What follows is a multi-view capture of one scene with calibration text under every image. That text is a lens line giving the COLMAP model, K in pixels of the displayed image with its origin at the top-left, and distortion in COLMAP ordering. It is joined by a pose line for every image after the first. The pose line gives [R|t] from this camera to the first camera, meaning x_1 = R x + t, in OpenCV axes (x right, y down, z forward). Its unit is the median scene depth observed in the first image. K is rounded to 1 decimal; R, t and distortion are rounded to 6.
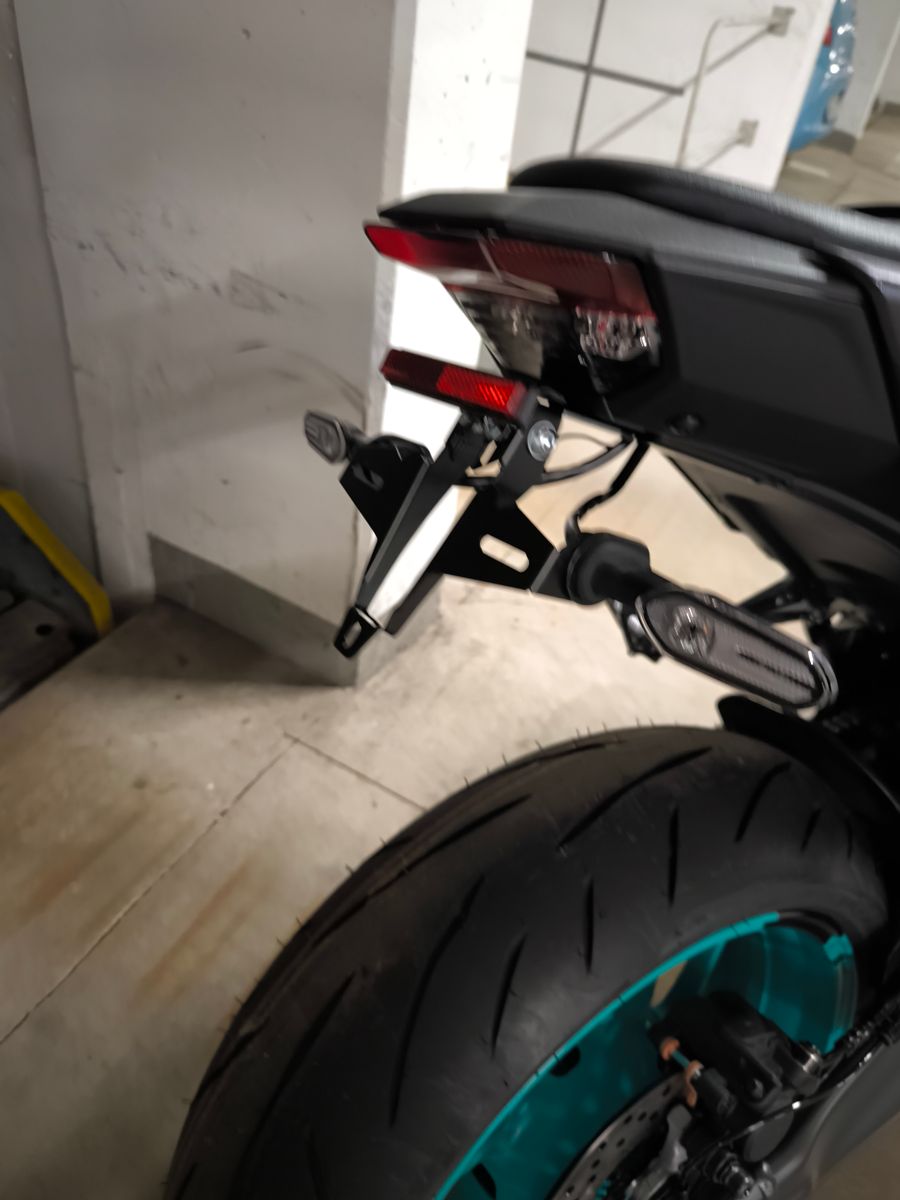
lens RADIAL K [[892.4, 0, 451.2], [0, 892.4, 531.7], [0, 0, 1]] dist [0.008011, -0.037977]
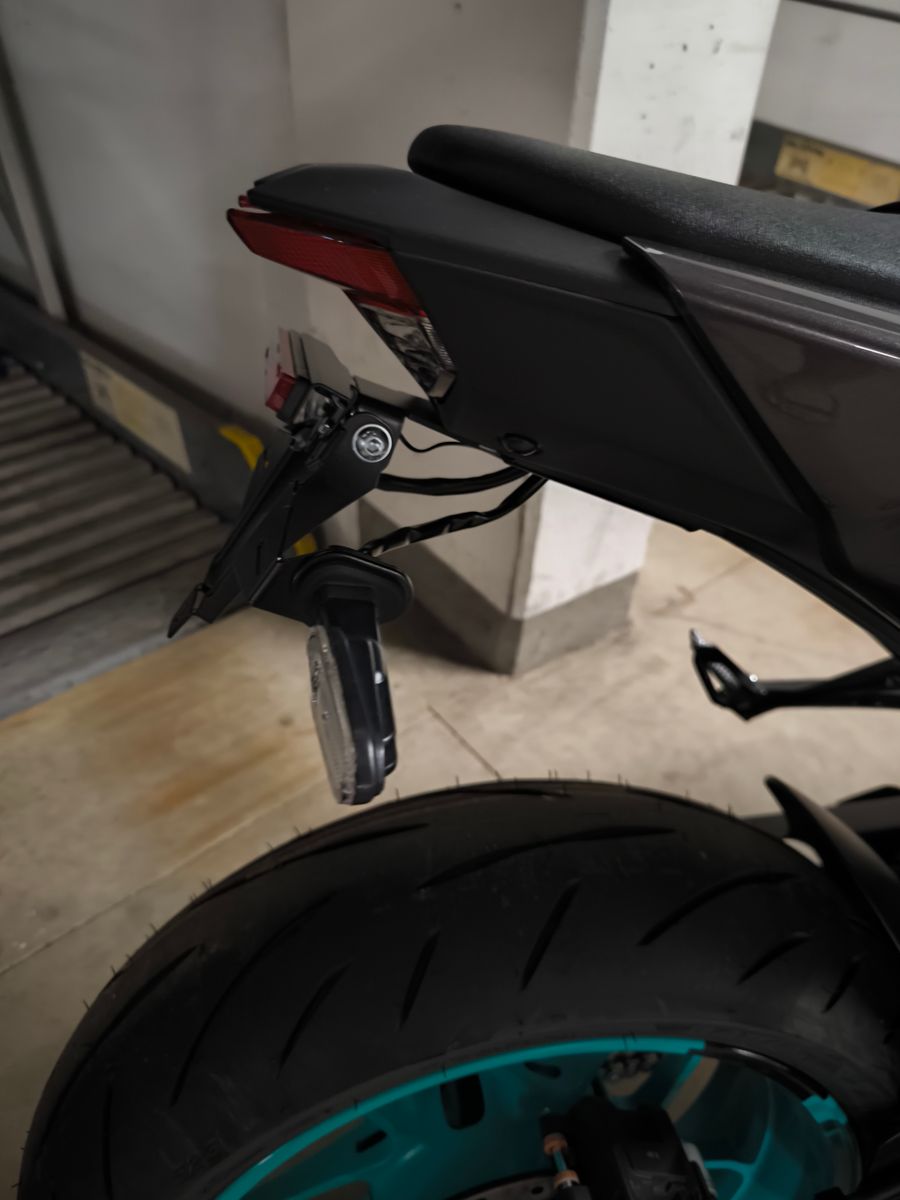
lens RADIAL K [[892.4, 0, 451.2], [0, 892.4, 531.7], [0, 0, 1]] dist [0.008011, -0.037977]
pose [[0.922291, 0.157597, -0.352907, 0.188194], [-0.150899, 0.987450, 0.046602, -0.025093], [0.355822, 0.010272, 0.934497, 0.067581]]
